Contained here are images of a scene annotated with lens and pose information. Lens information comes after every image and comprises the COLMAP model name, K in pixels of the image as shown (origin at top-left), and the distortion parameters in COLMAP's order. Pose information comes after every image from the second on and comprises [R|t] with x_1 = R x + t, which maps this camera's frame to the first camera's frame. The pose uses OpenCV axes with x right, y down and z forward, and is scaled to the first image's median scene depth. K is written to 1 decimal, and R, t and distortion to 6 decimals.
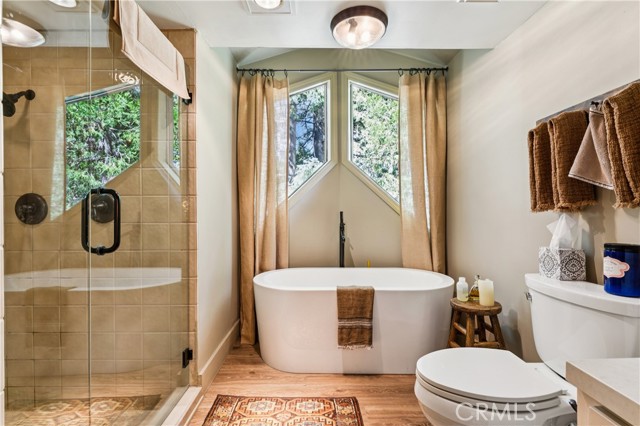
lens RADIAL K [[290.3, 0, 320.2], [0, 290.3, 212.6], [0, 0, 1]] dist [-0.009345, 0.000372]
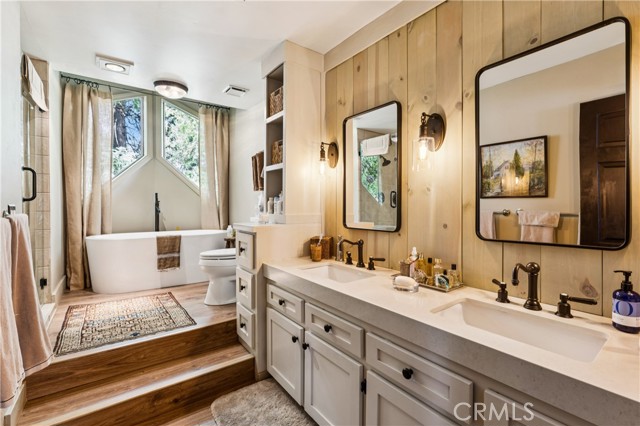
lens RADIAL K [[290.3, 0, 322.3], [0, 290.3, 210.8], [0, 0, 1]] dist [-0.009345, 0.000372]
pose [[0.811231, -0.004868, 0.584705, -0.105623], [-0.002264, 0.999932, 0.011466, 0.072167], [-0.584721, -0.010625, 0.811165, -0.679429]]
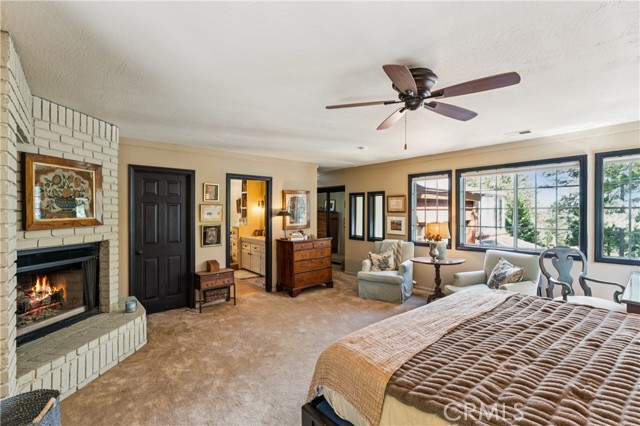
lens RADIAL K [[290.3, 0, 319.4], [0, 290.3, 216.8], [0, 0, 1]] dist [-0.009345, 0.000372]
pose [[0.769713, 0.002092, 0.638387, -1.374147], [-0.006069, 0.999973, 0.004041, -0.003206], [-0.638361, -0.006984, 0.769705, -3.452680]]
